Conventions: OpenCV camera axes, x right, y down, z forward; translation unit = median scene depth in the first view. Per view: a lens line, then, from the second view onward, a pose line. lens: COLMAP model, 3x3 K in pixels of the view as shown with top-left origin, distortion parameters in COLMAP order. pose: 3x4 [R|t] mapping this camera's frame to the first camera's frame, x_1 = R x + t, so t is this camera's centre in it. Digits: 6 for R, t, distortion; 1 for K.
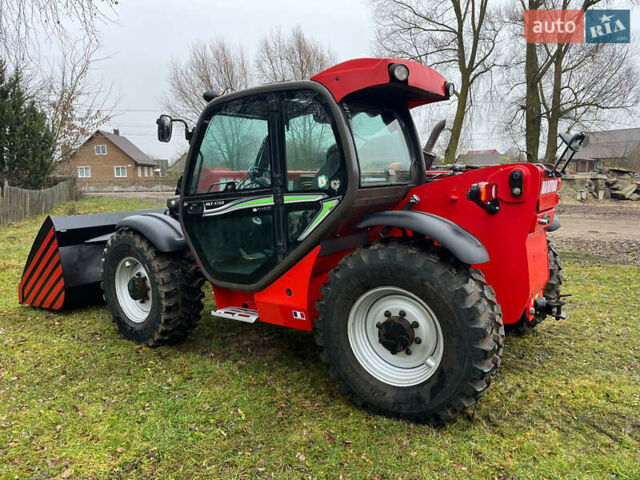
lens RADIAL K [[480.7, 0, 320.0], [0, 480.7, 240.0], [0, 0, 1]] dist [0.095401, -0.133205]
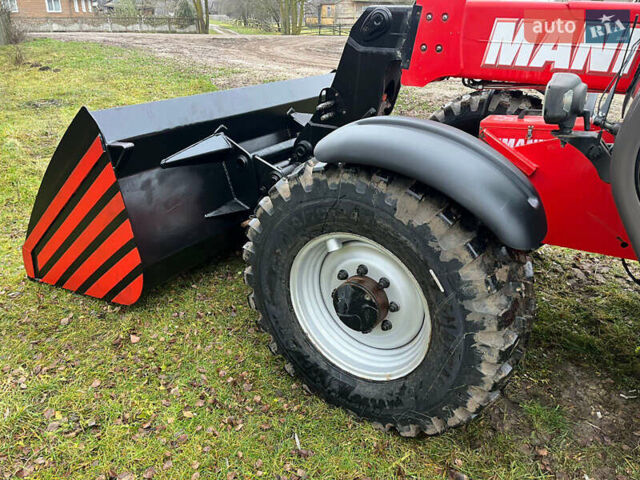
lens RADIAL K [[480.7, 0, 320.0], [0, 480.7, 240.0], [0, 0, 1]] dist [0.095401, -0.133205]
pose [[0.995293, -0.016941, 0.095416, -0.555068], [-0.011761, 0.956210, 0.292445, -0.091448], [-0.096192, -0.292191, 0.951510, 0.771742]]
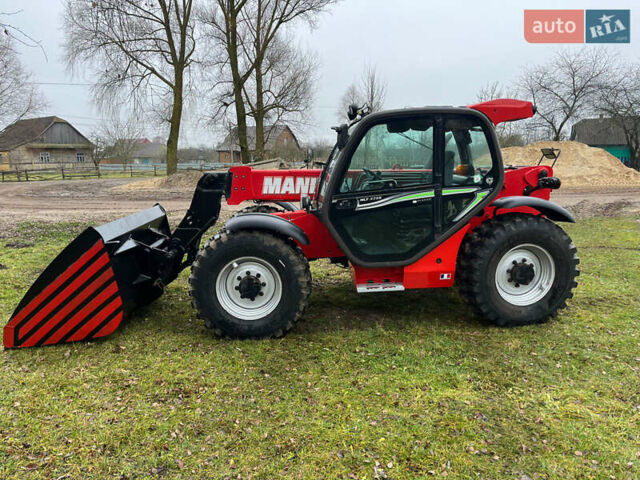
lens RADIAL K [[480.7, 0, 320.0], [0, 480.7, 240.0], [0, 0, 1]] dist [0.095401, -0.133205]
pose [[0.759219, -0.103653, 0.642528, -1.114884], [0.088167, 0.994516, 0.056258, -0.052754], [-0.644836, 0.013938, 0.764194, 0.164842]]
